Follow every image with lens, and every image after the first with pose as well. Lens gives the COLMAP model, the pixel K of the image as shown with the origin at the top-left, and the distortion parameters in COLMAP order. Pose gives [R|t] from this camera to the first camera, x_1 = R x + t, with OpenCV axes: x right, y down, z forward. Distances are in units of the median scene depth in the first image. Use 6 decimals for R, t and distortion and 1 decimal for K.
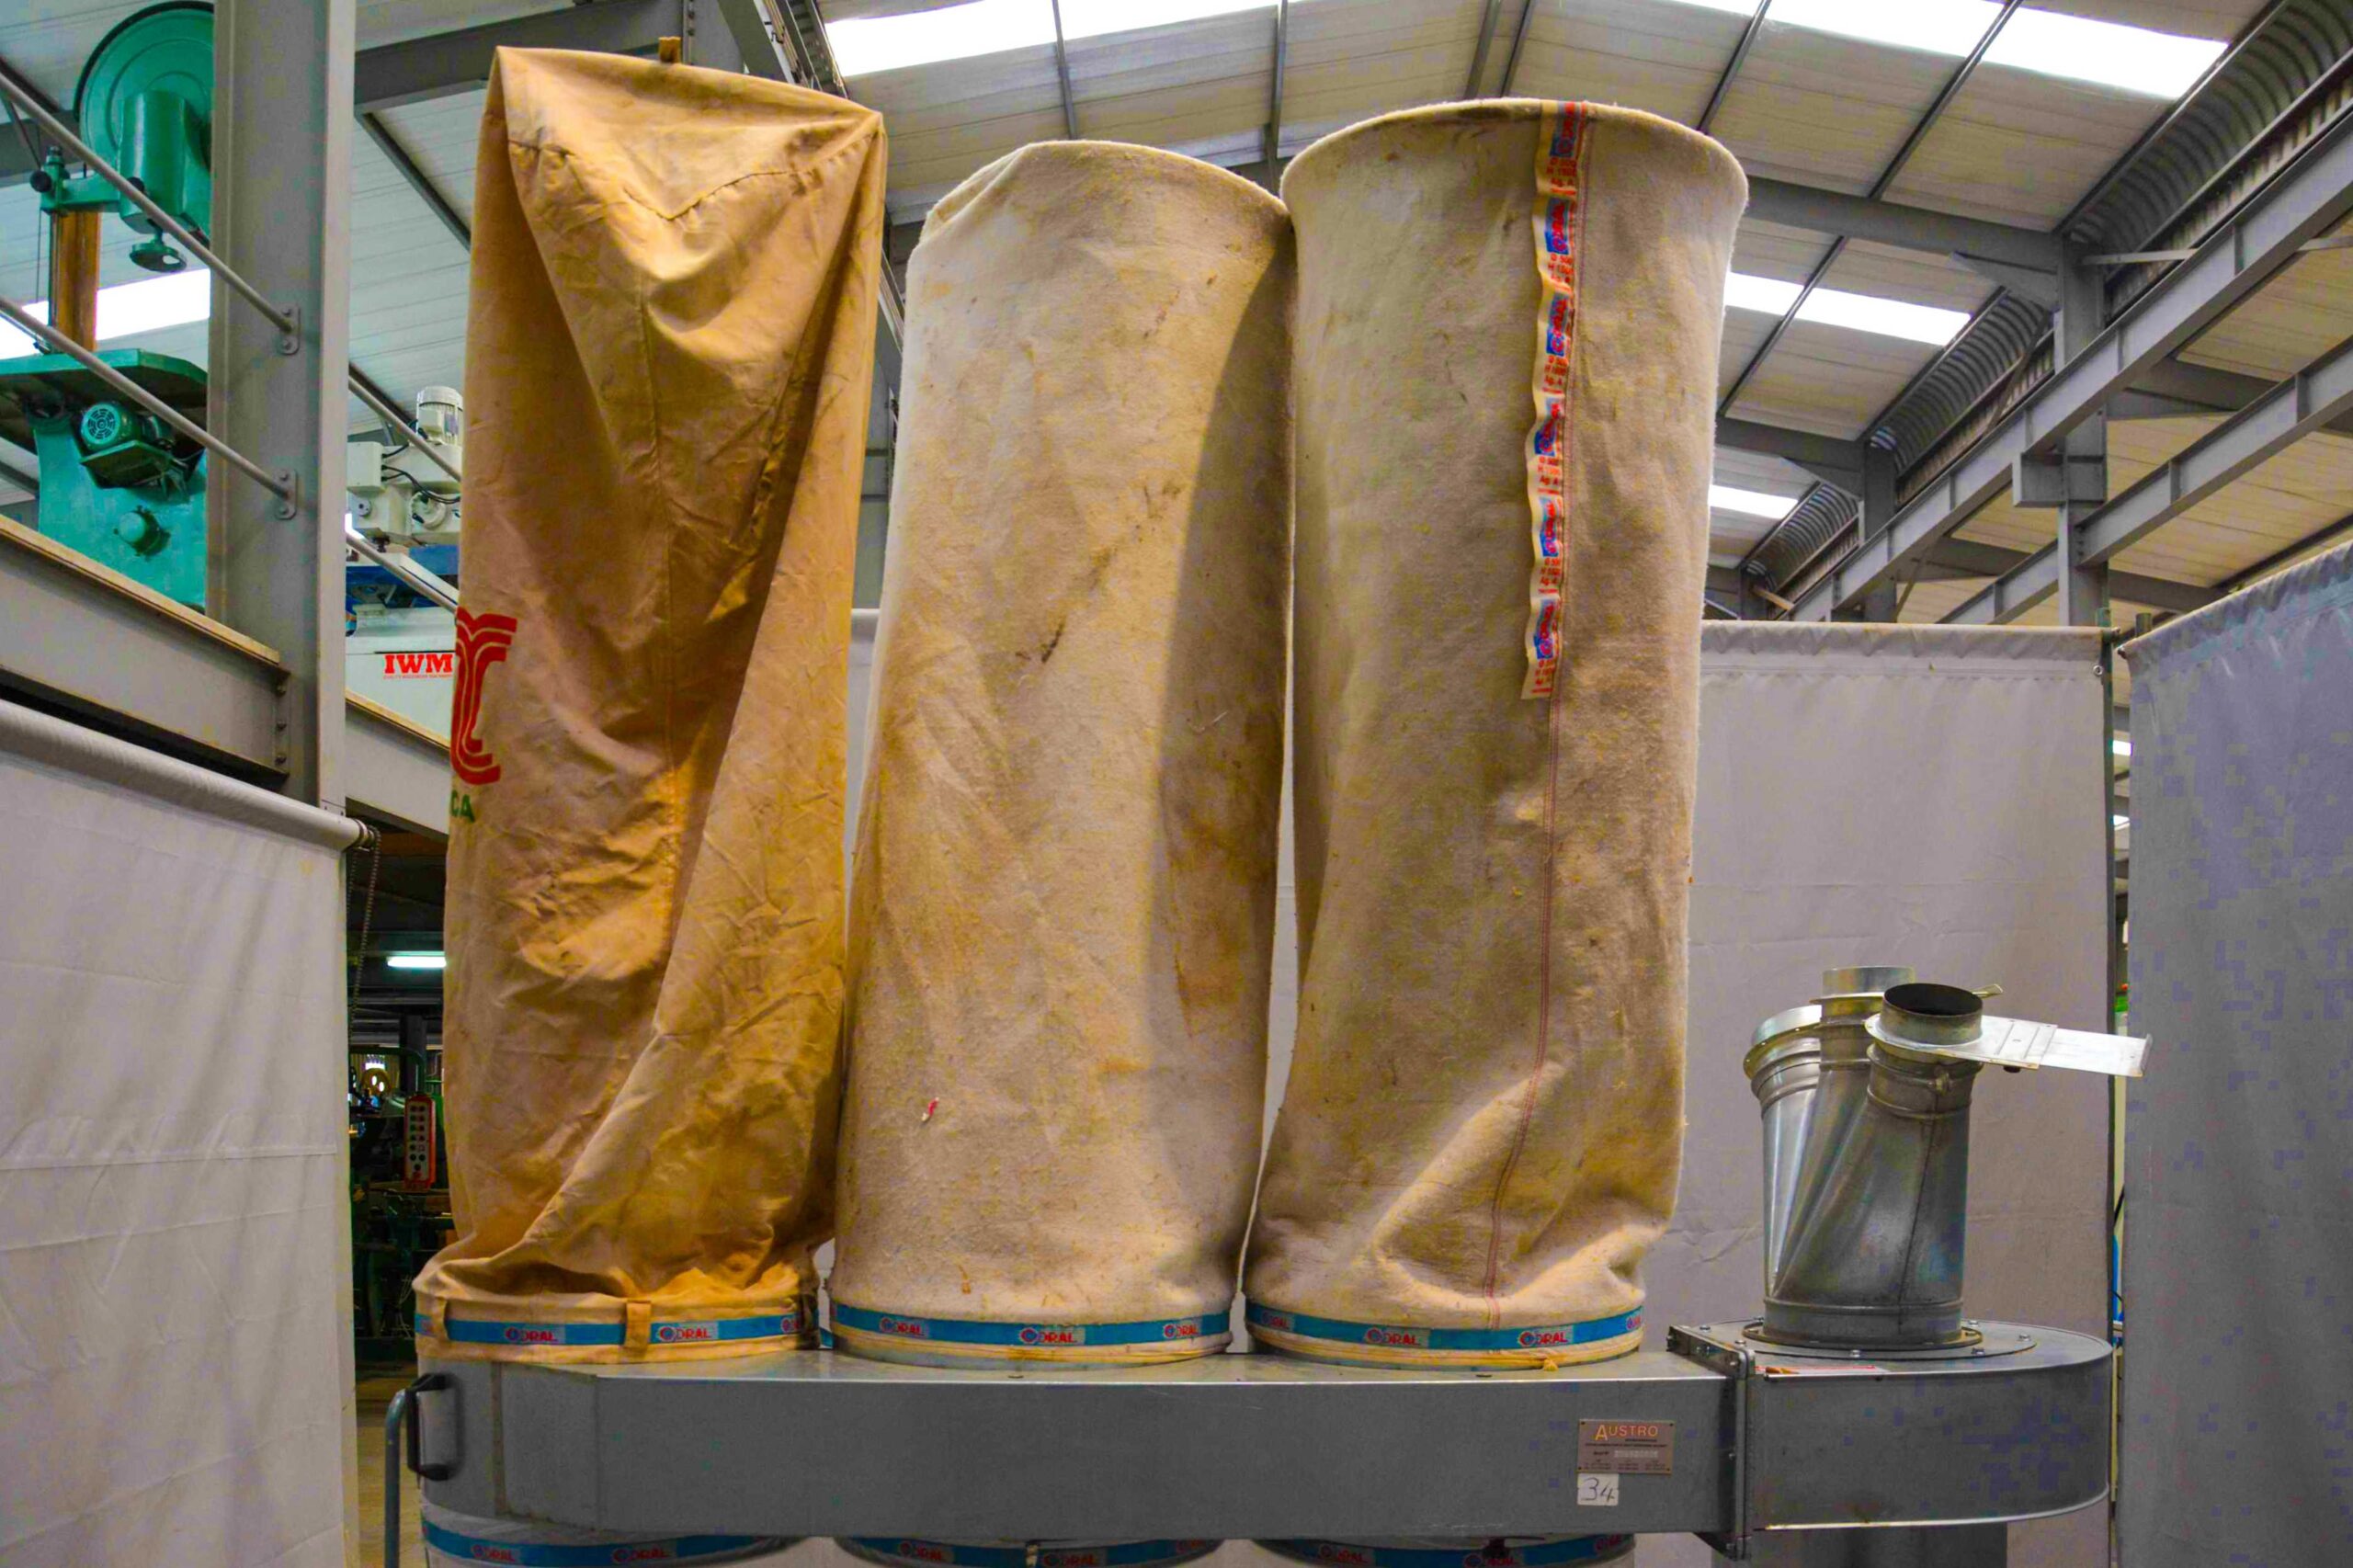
lens RADIAL K [[2122.1, 0, 1175.9], [0, 2122.1, 918.3], [0, 0, 1]] dist [-0.263516, 0.532513]
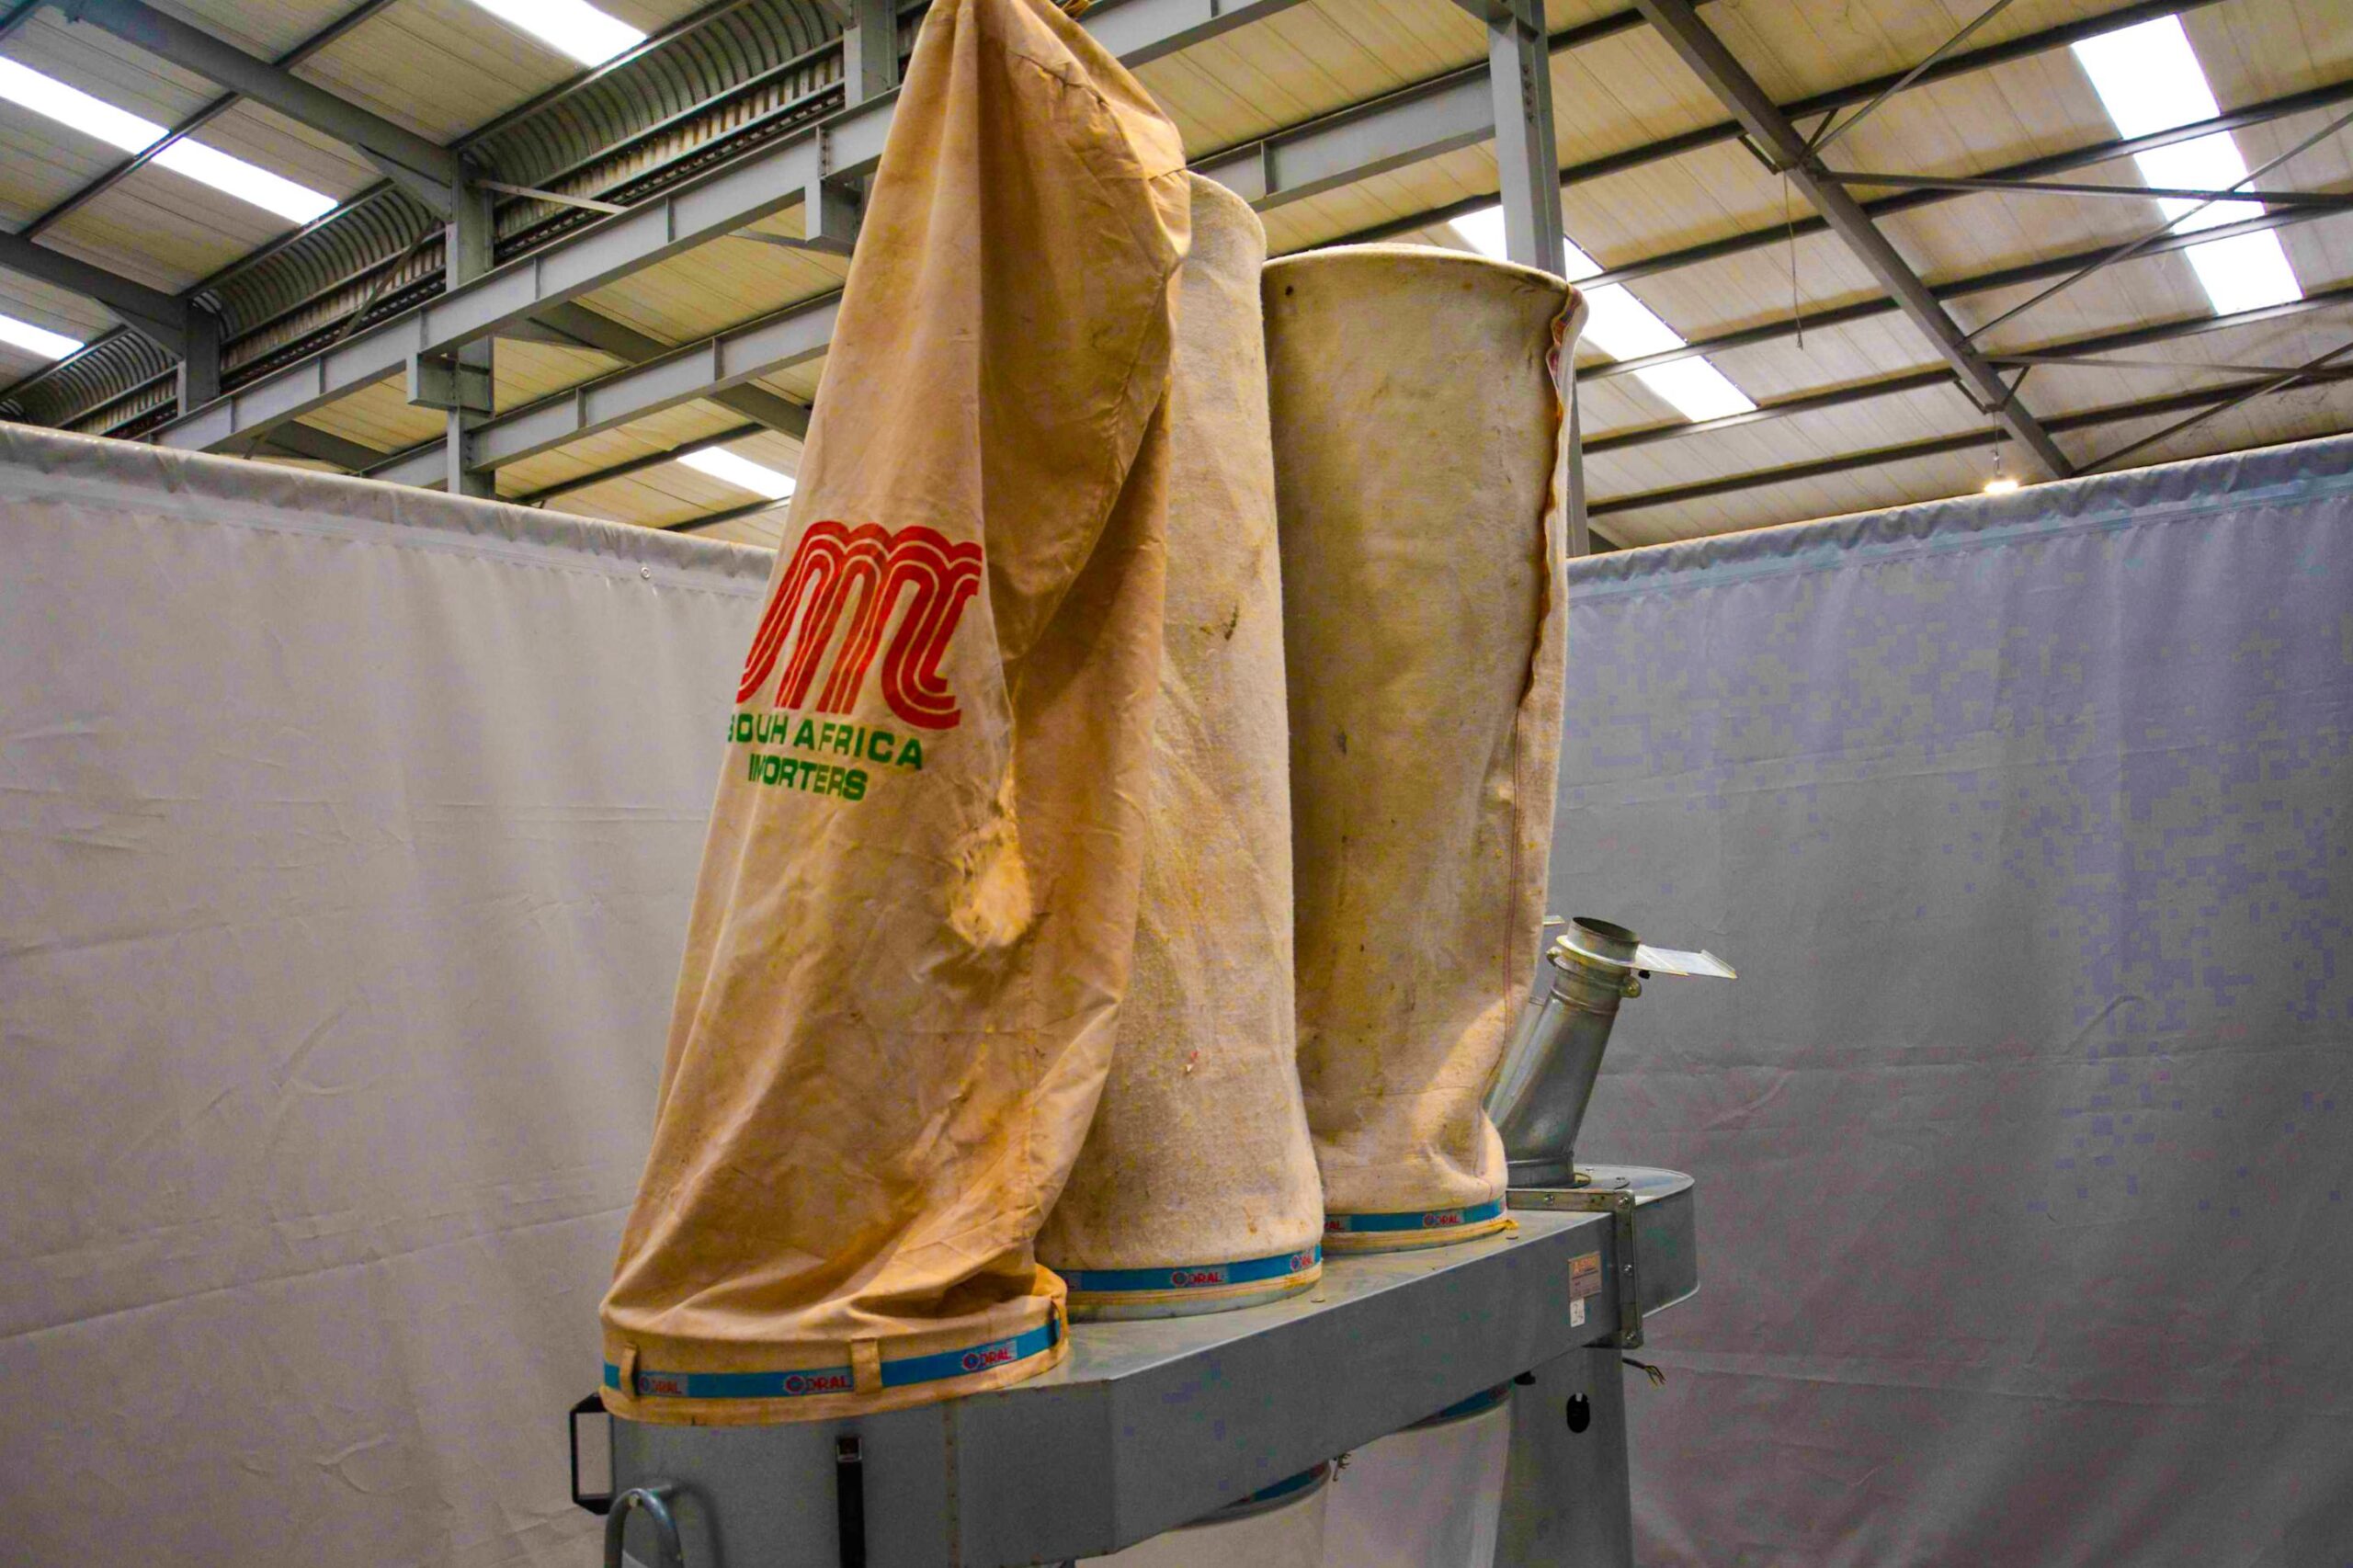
lens RADIAL K [[2114.3, 0, 1235.0], [0, 2114.3, 822.4], [0, 0, 1]] dist [-0.152755, 0.059290]
pose [[0.601073, 0.012715, 0.799093, -0.910092], [-0.022707, 0.999741, 0.001172, -0.026179], [-0.798871, -0.018850, 0.601207, 0.363910]]
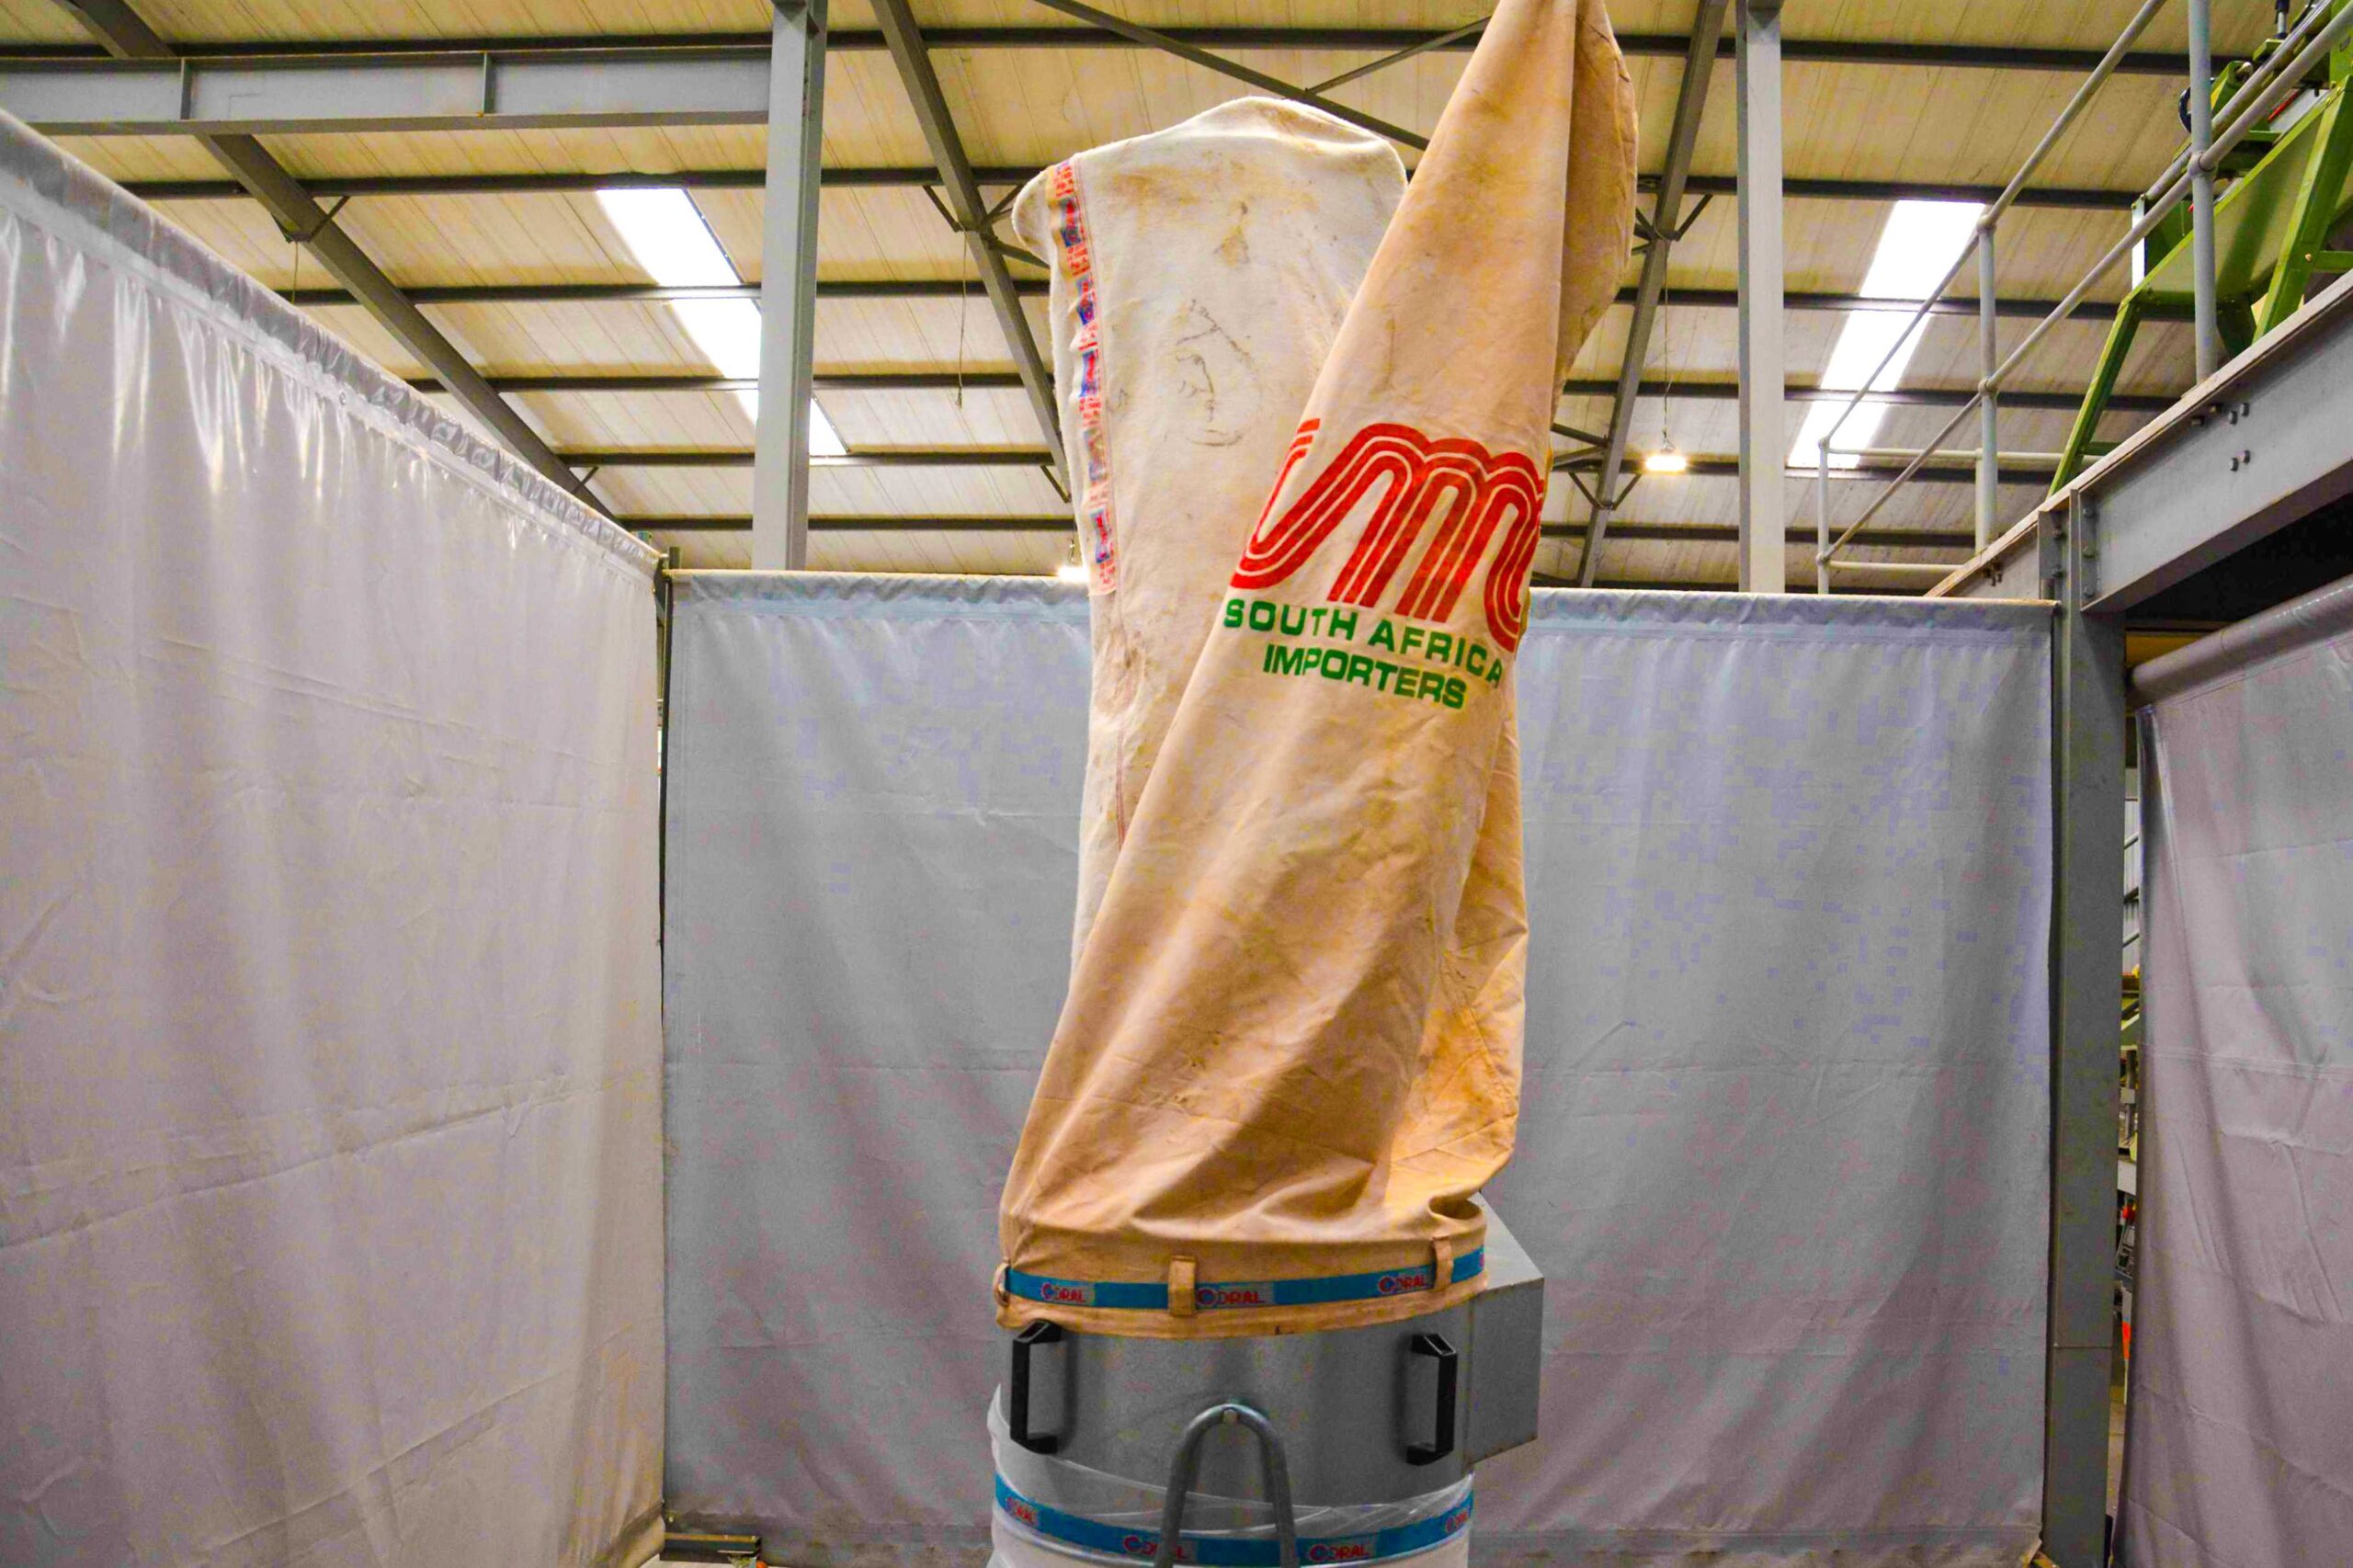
lens RADIAL K [[2038.0, 0, 1402.8], [0, 2038.0, 1022.3], [0, 0, 1]] dist [-0.151741, 0.120748]
pose [[-0.000093, -0.023402, 0.999726, -1.150398], [-0.113292, 0.993290, 0.023241, 0.077649], [-0.993562, -0.113258, -0.002743, 0.993044]]
